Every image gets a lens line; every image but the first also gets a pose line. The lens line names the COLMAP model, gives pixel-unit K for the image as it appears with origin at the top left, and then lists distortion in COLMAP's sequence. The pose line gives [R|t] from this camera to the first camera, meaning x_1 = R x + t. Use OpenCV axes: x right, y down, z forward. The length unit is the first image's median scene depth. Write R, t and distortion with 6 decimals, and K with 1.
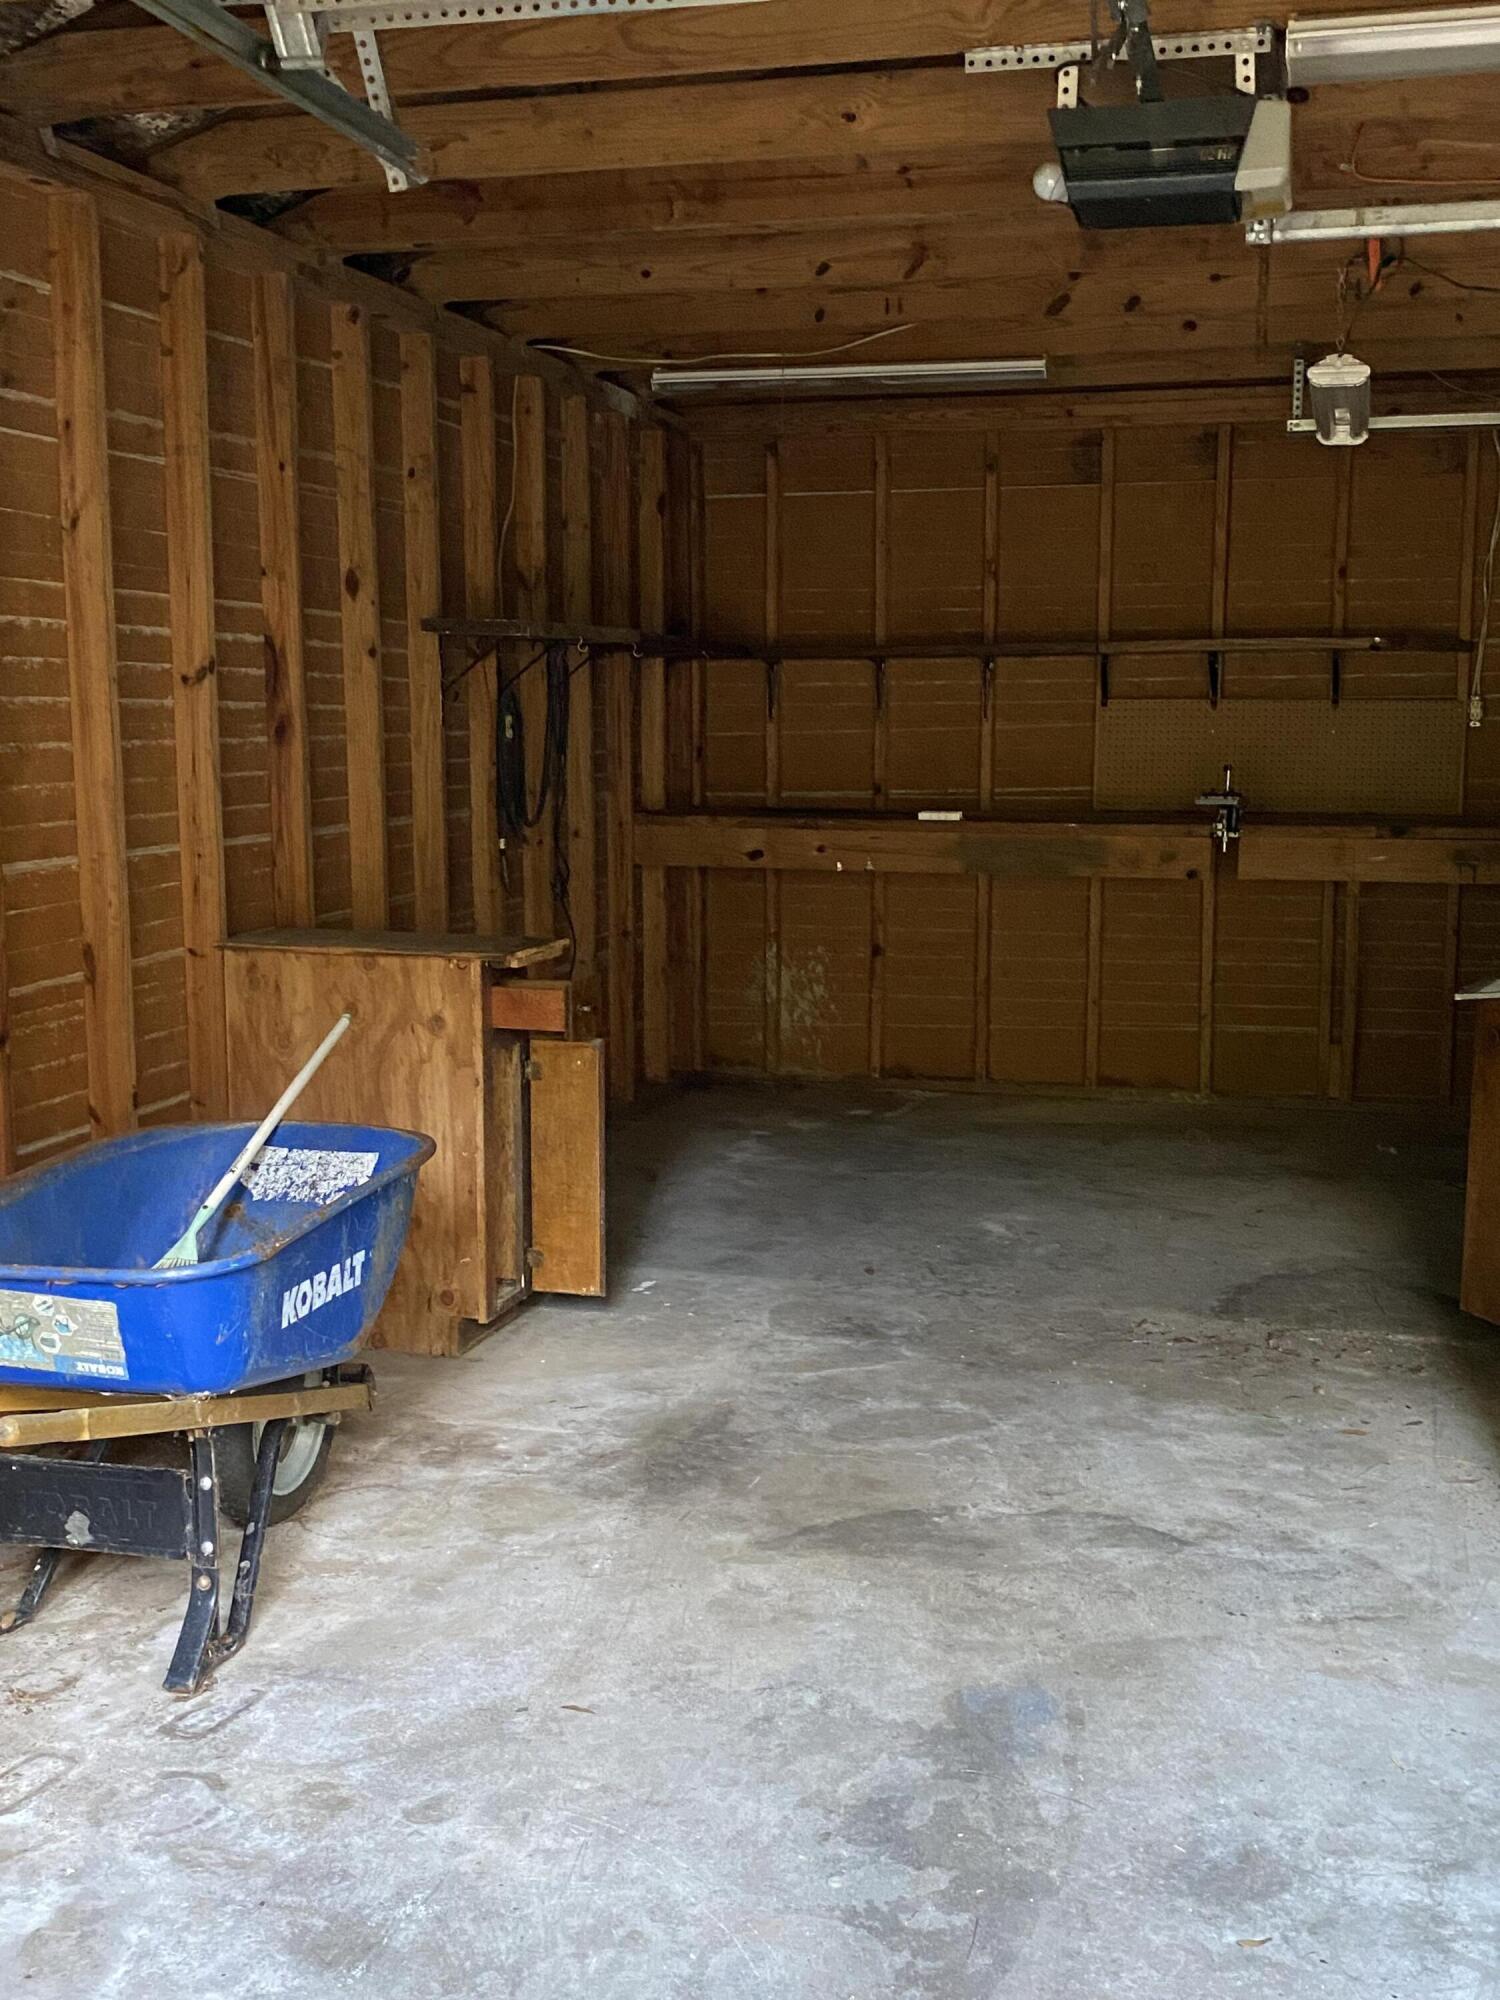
lens RADIAL K [[2081.8, 0, 753.5], [0, 2081.8, 1013.7], [0, 0, 1]] dist [0.190300, -0.505610]
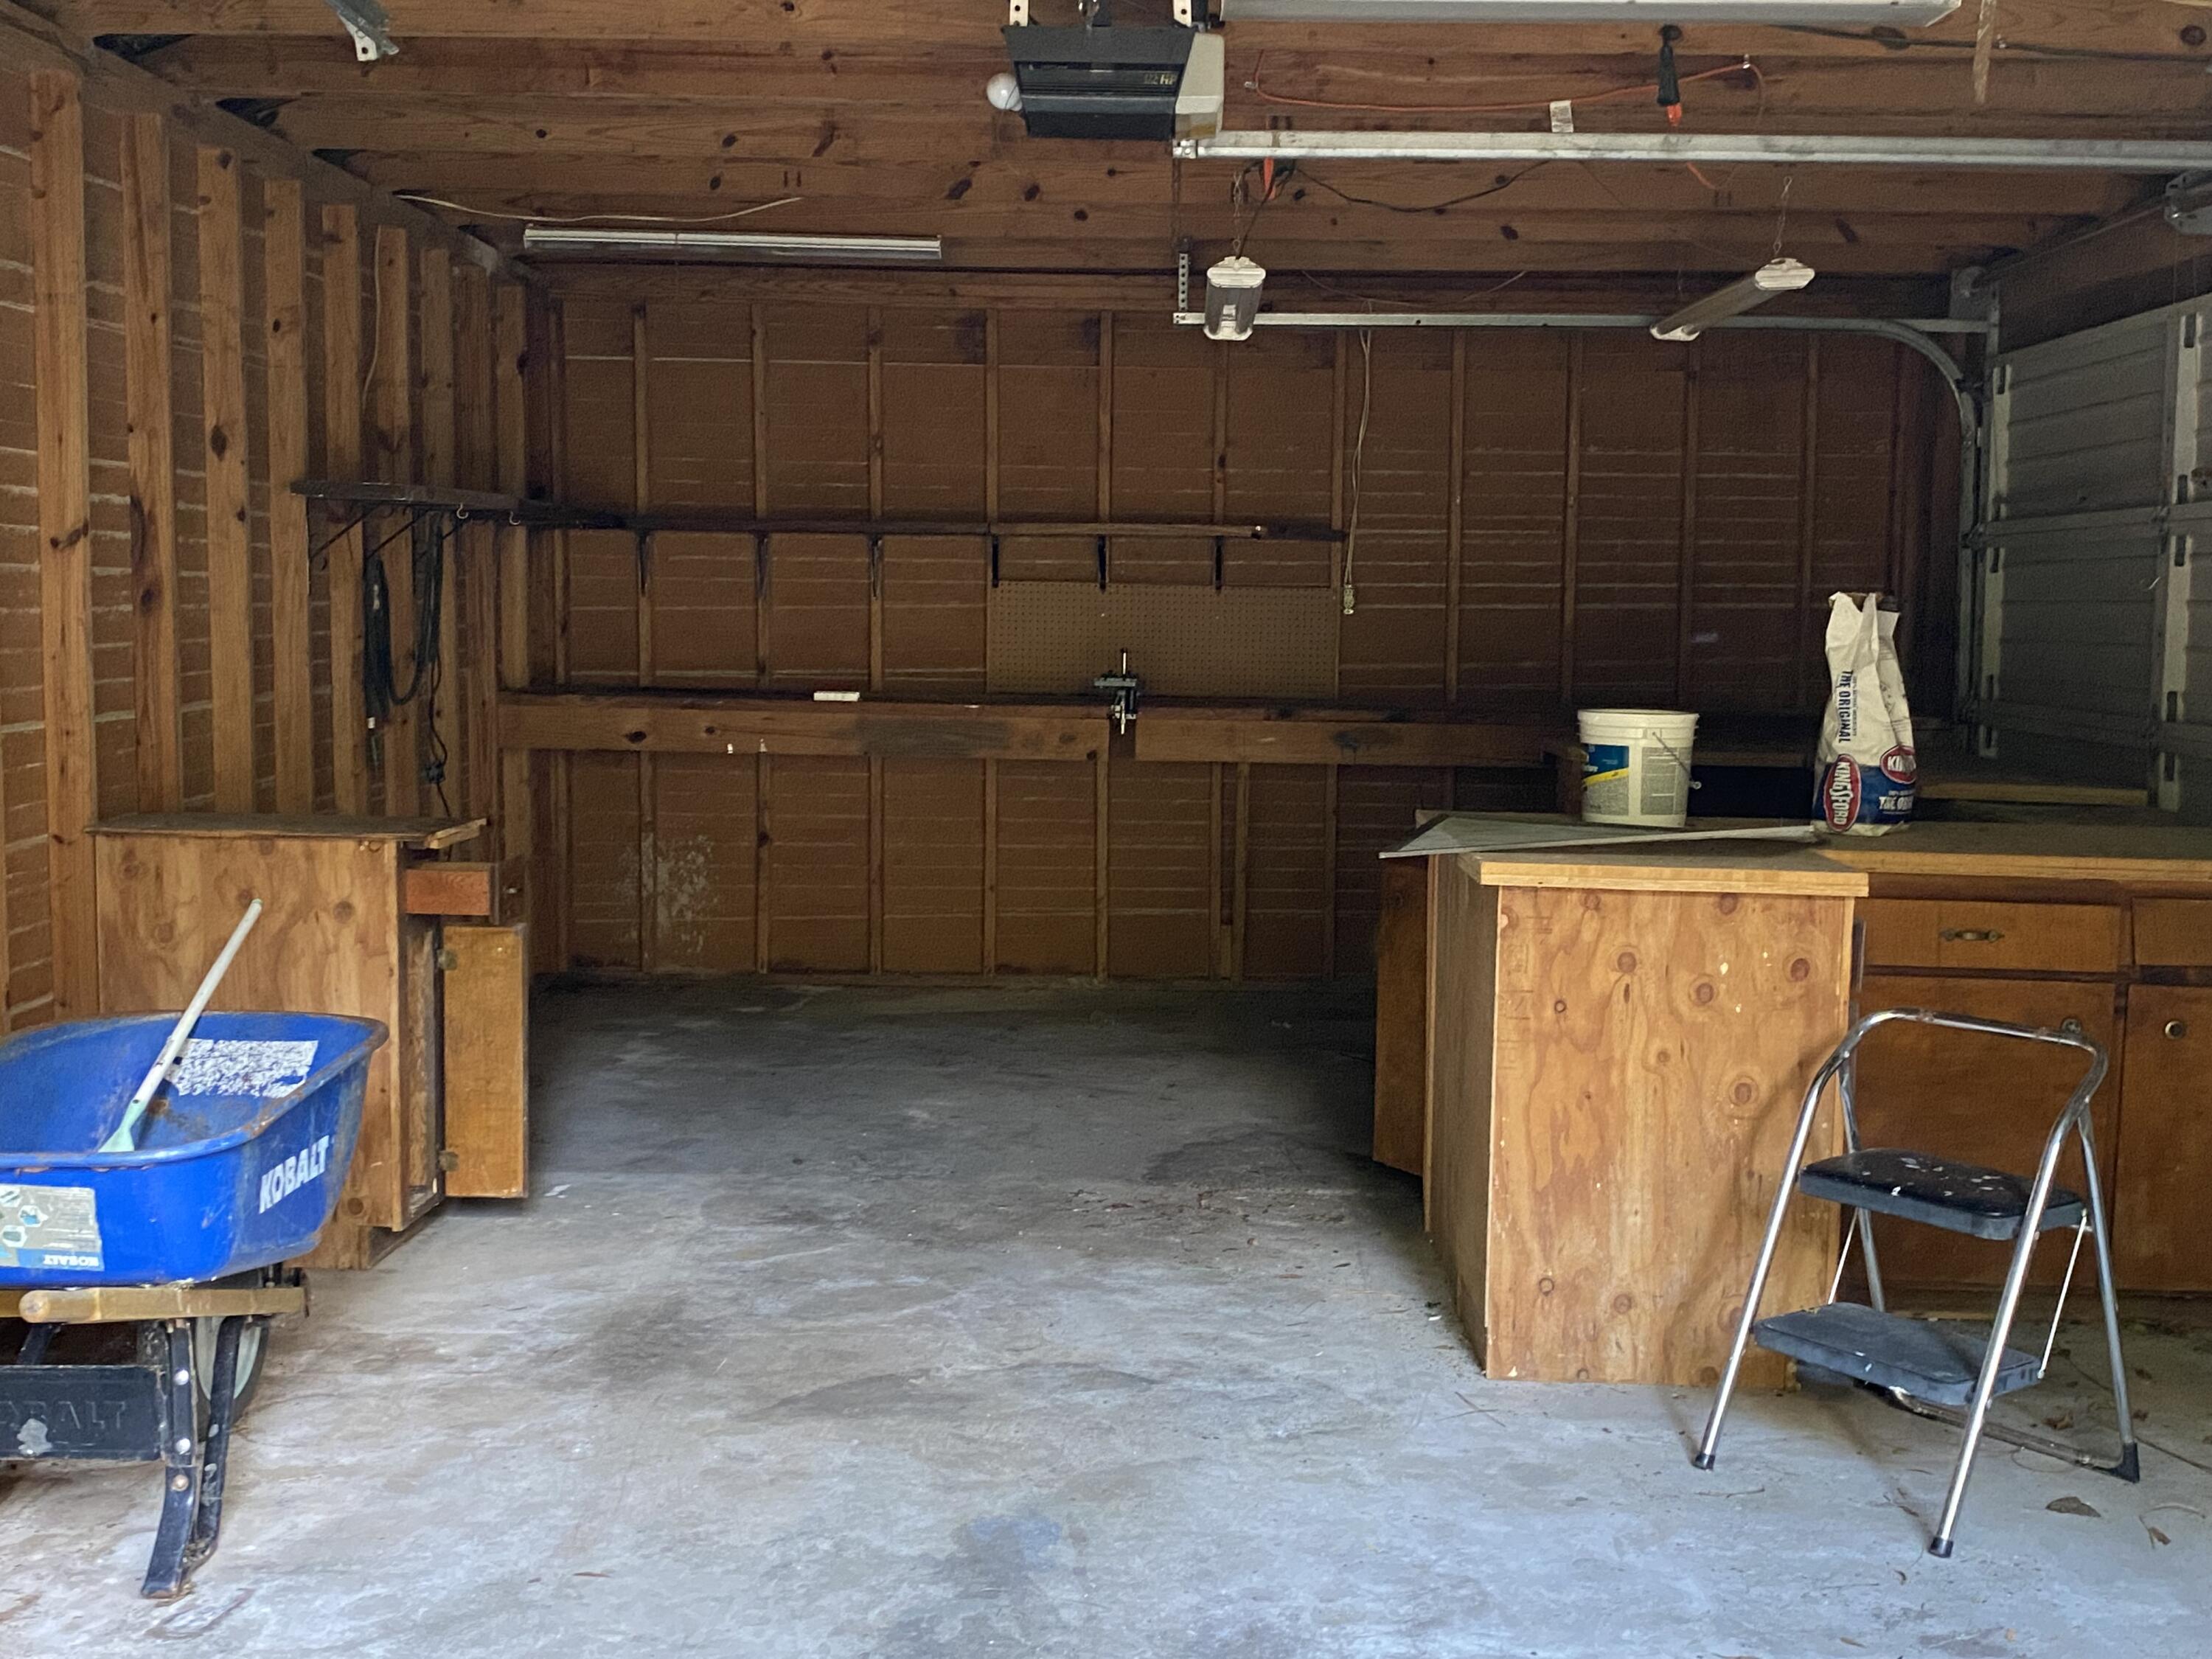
lens RADIAL K [[2302.5, 0, 1110.5], [0, 2302.5, 822.5], [0, 0, 1]] dist [0.190300, -0.505610]
pose [[0.970419, -0.012195, 0.241117, -0.070242], [0.022892, 0.998872, -0.041613, 0.016612], [-0.240338, 0.045901, 0.969603, -0.096227]]
